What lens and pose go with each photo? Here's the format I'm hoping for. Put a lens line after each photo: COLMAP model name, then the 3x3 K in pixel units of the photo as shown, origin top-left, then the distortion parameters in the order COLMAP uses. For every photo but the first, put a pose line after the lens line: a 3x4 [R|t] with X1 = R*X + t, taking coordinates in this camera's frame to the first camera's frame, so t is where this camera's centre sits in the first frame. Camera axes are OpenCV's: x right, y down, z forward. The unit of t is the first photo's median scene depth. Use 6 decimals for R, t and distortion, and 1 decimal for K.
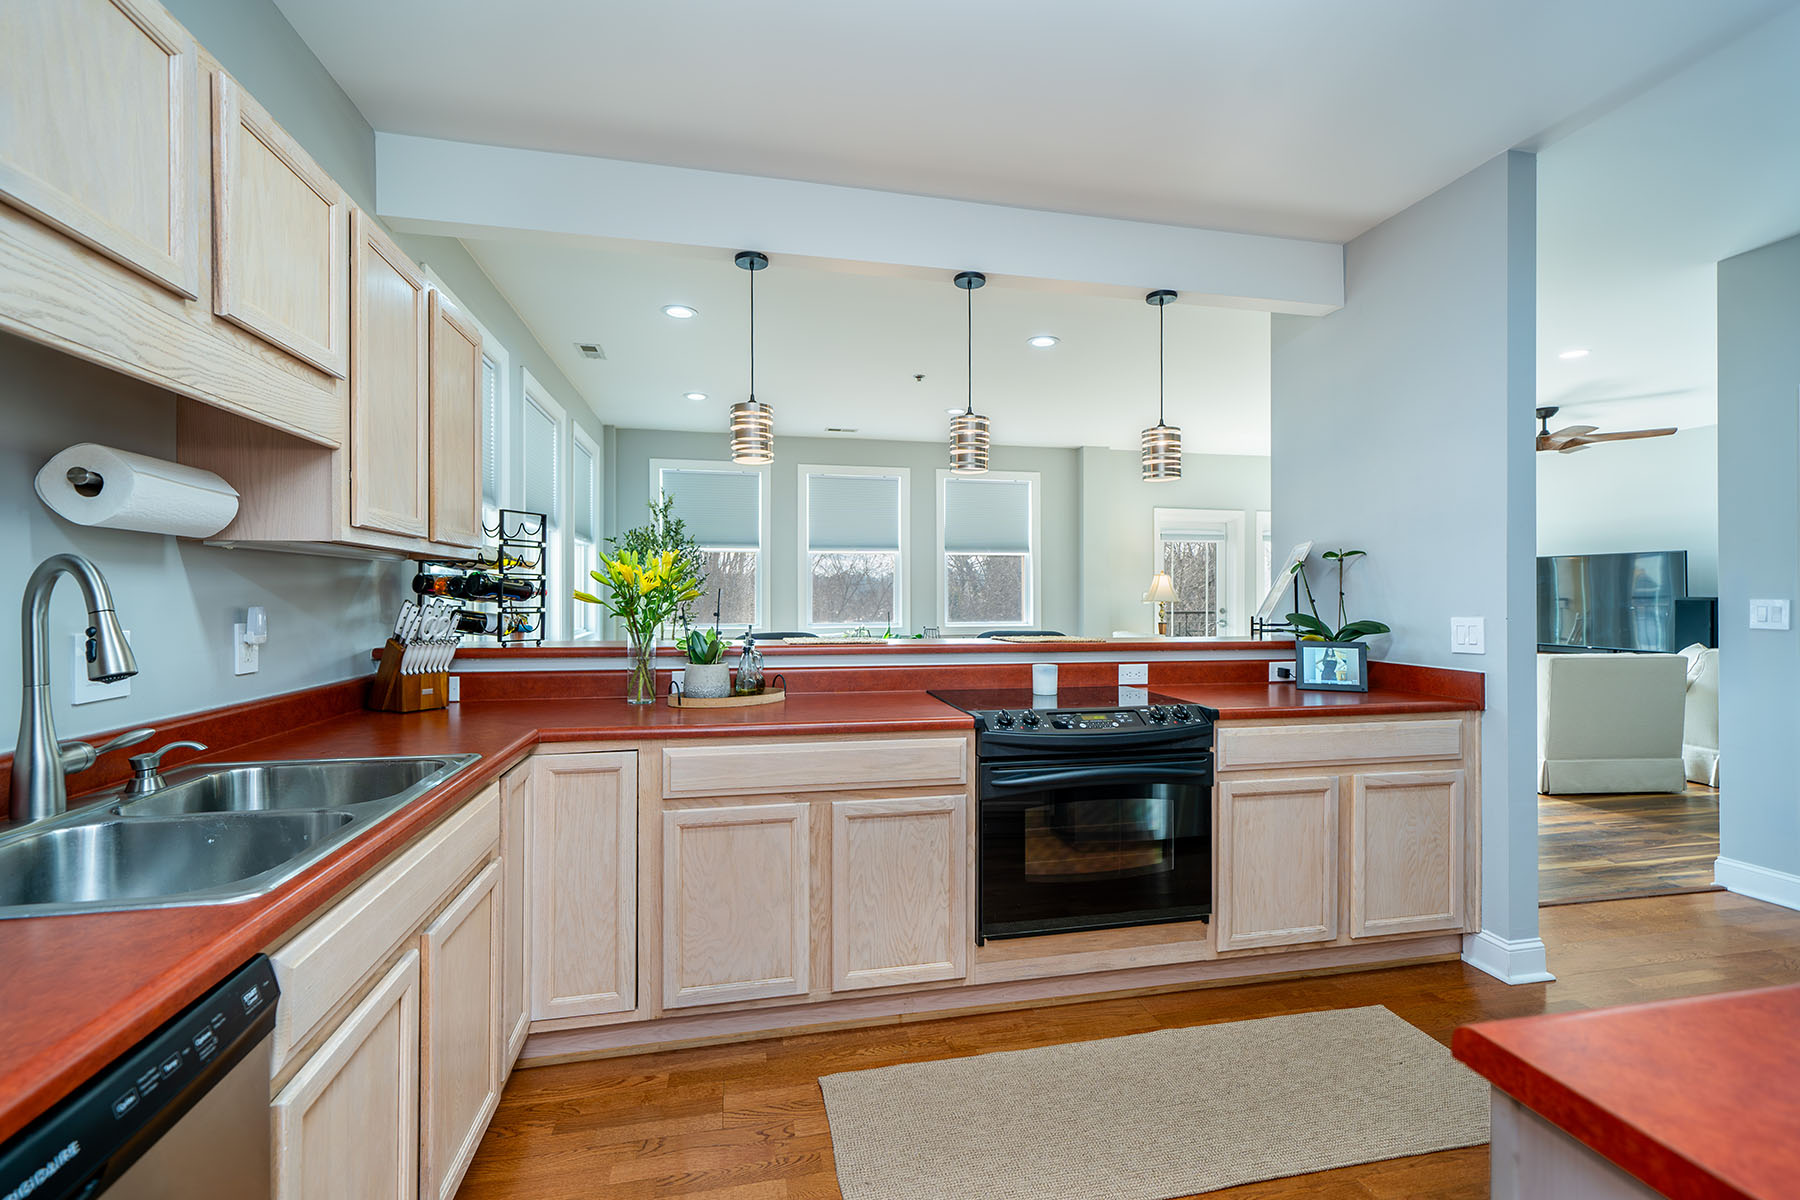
lens RADIAL K [[764.4, 0, 900.0], [0, 764.4, 600.0], [0, 0, 1]] dist [-0.000991, 0.000034]
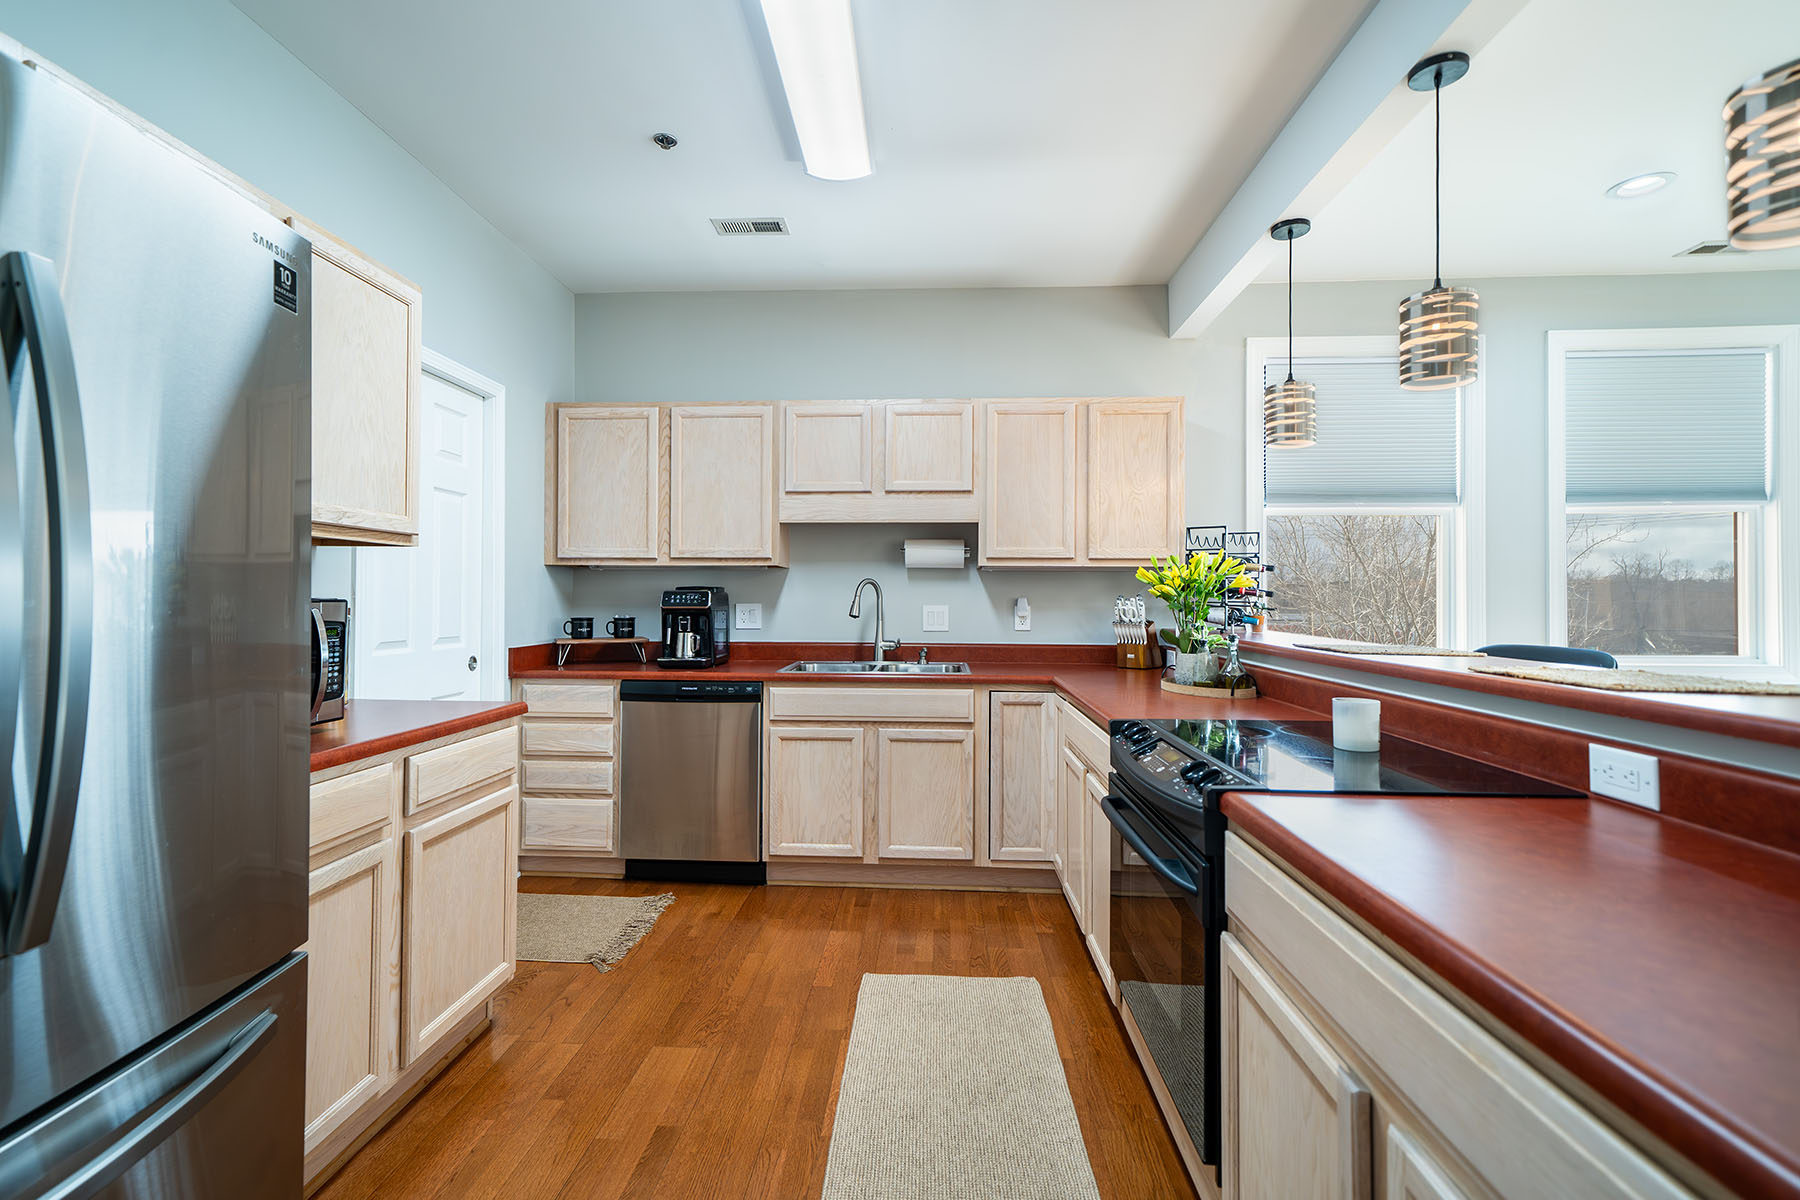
lens RADIAL K [[824.3, 0, 903.5], [0, 824.3, 591.7], [0, 0, 1]] dist [0.002053, 0.005909]
pose [[-0.250545, -0.011857, -0.968032, 0.725365], [-0.013703, 0.999868, -0.008700, 0.008507], [0.968008, 0.011085, -0.250674, 0.654708]]
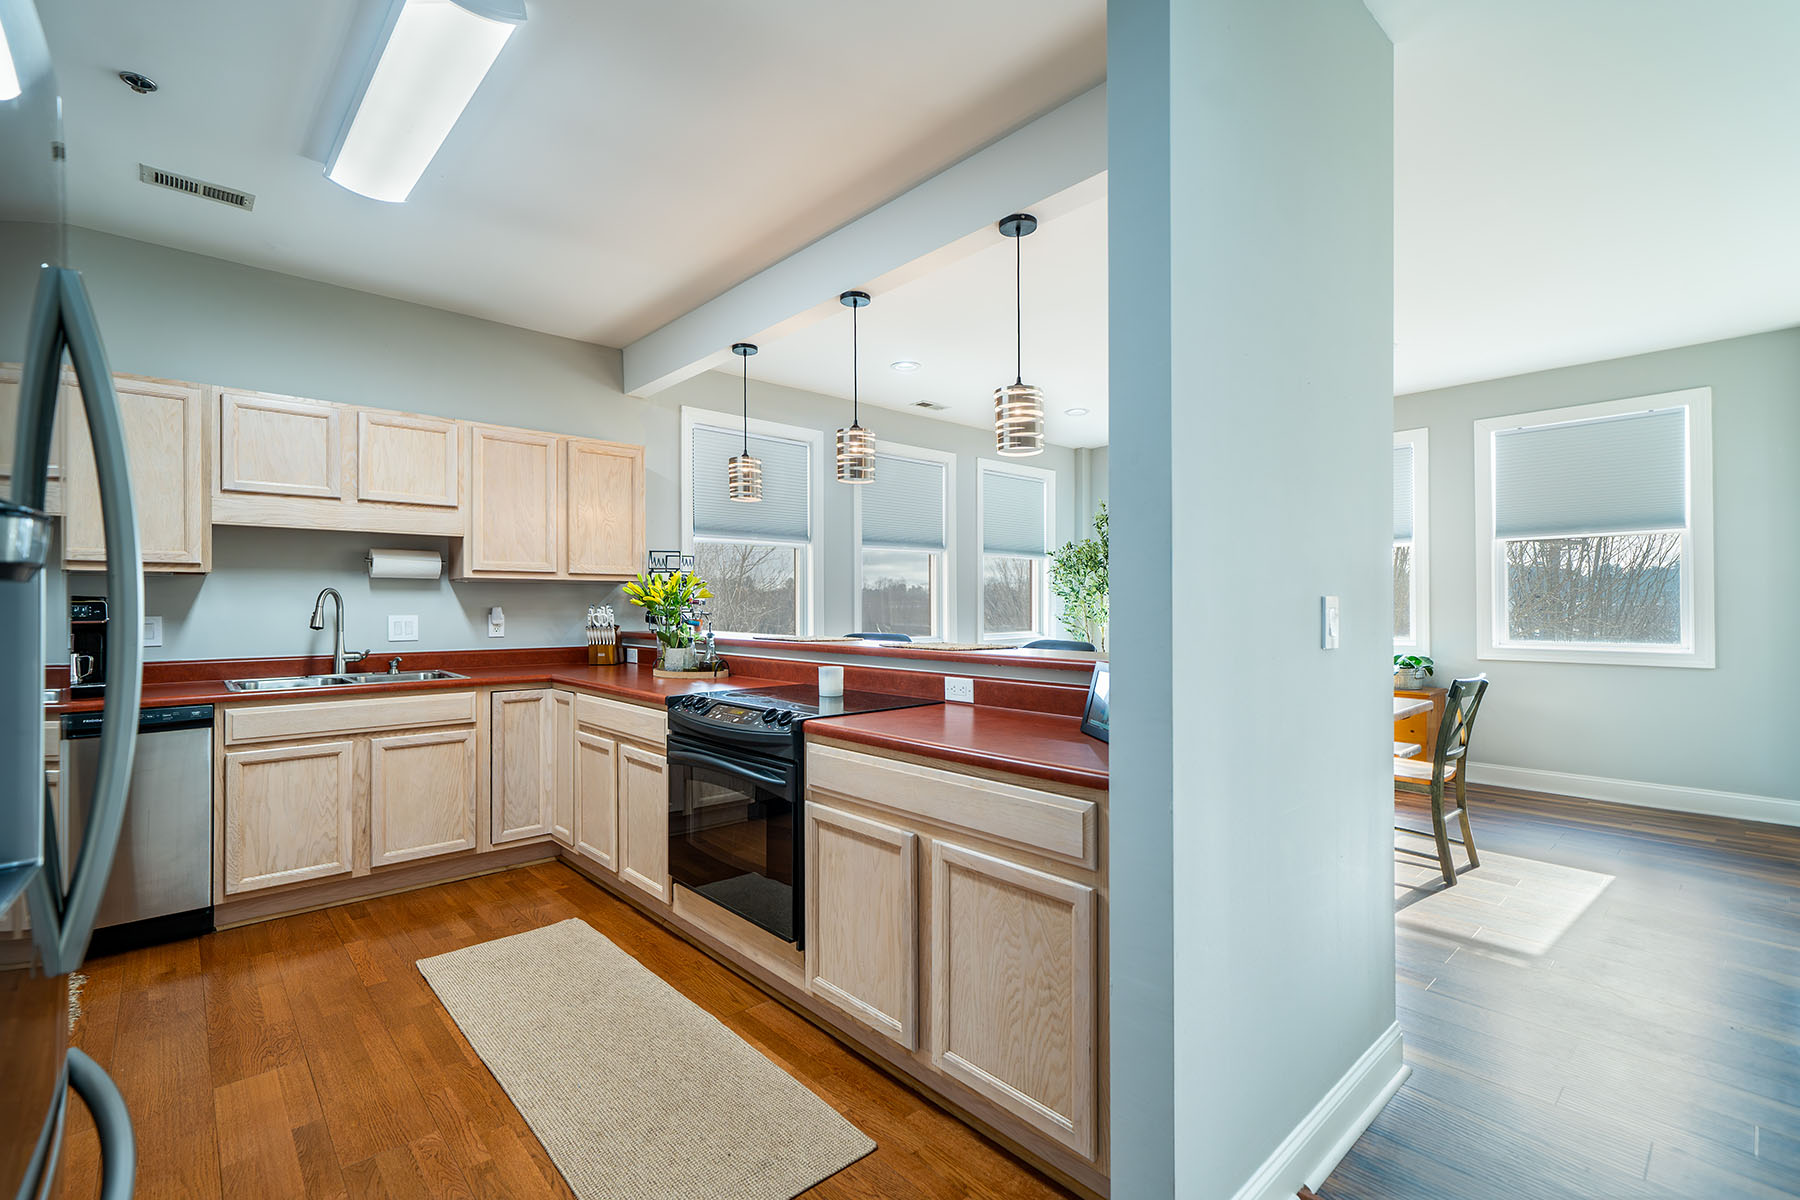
lens RADIAL K [[793.3, 0, 868.6], [0, 793.3, 603.6], [0, 0, 1]] dist [0.012176, -0.000034]
pose [[0.492396, -0.005712, -0.870352, 0.905999], [-0.004303, 0.999950, -0.008997, 0.007960], [0.870360, 0.008175, 0.492347, 0.421317]]
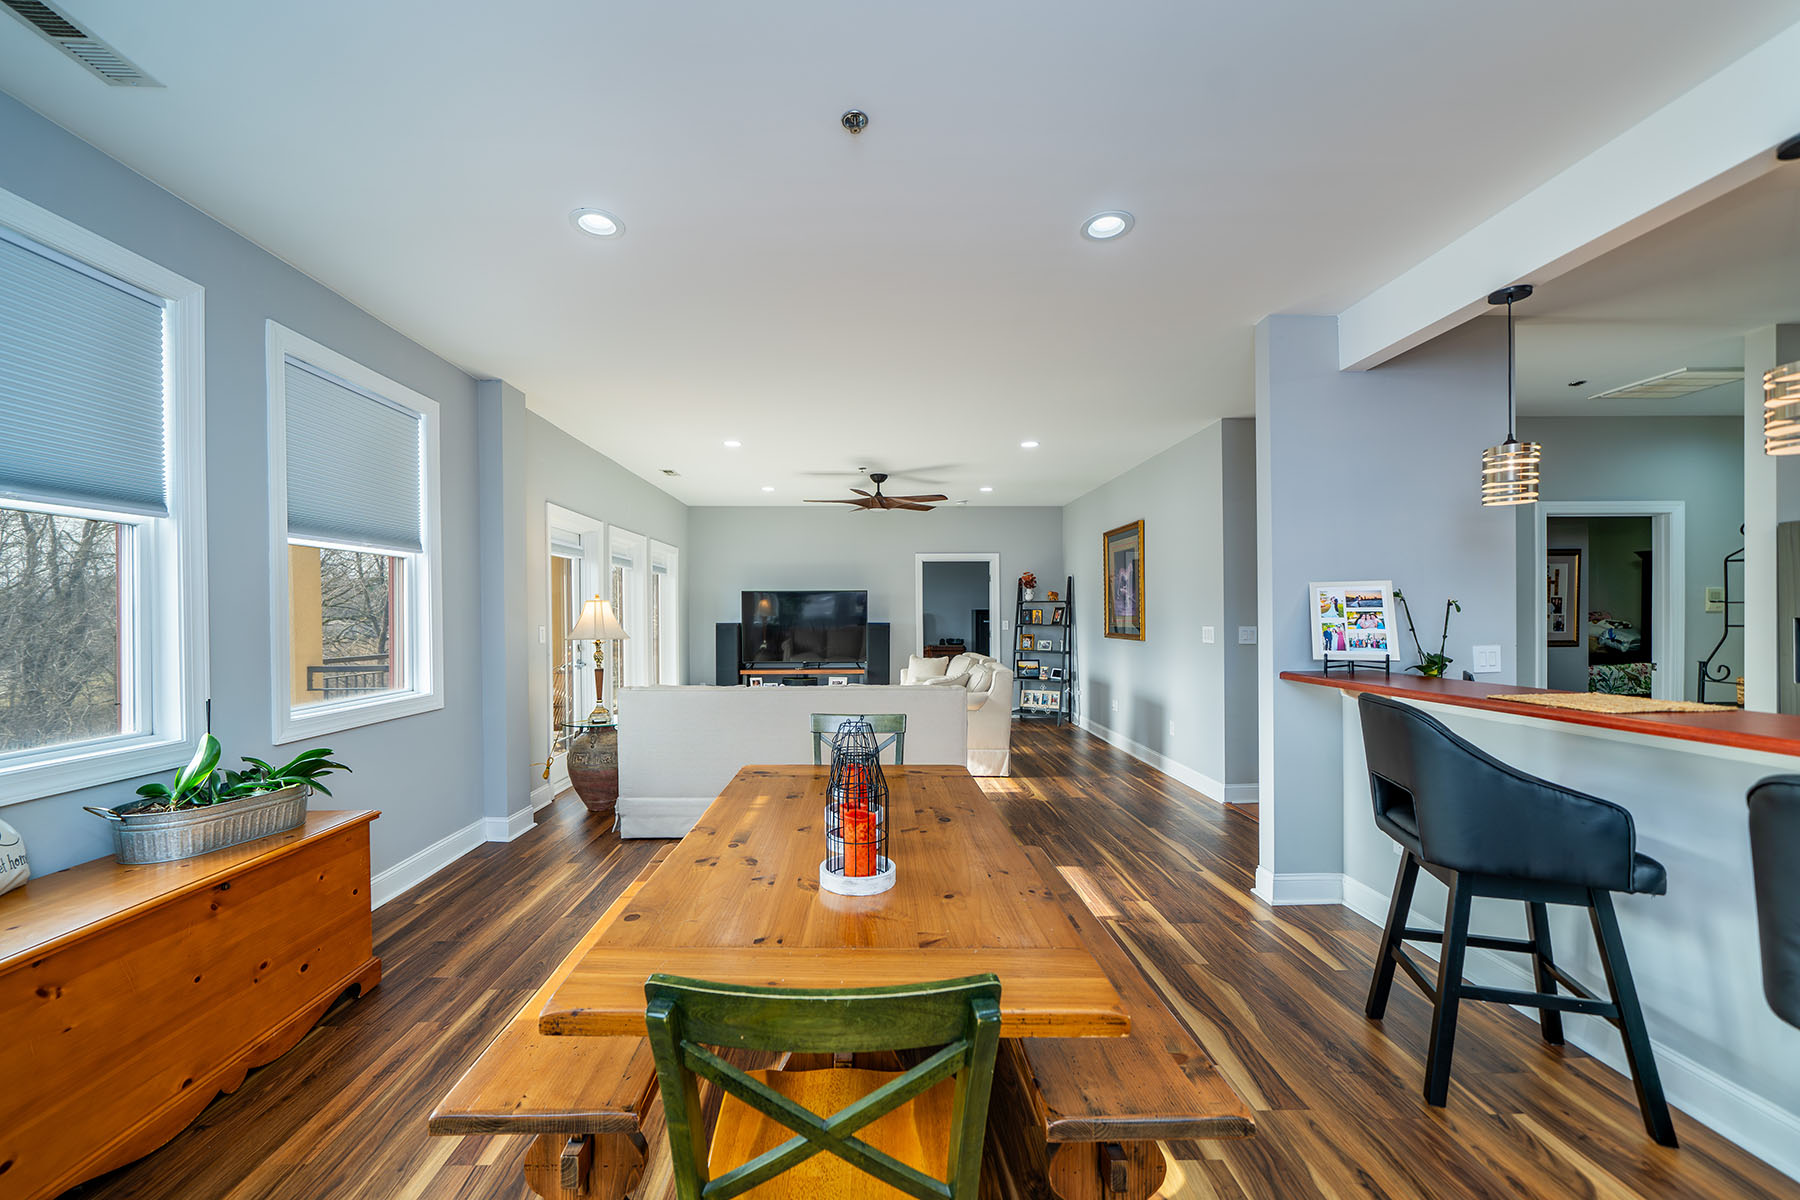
lens RADIAL K [[707.7, 0, 869.3], [0, 707.7, 618.1], [0, 0, 1]] dist [-0.003831, 0.000290]
pose [[0.199929, -0.008348, 0.979775, -0.545804], [0.014373, 0.999881, 0.005587, -0.038109], [-0.979705, 0.012965, 0.200025, 1.414251]]
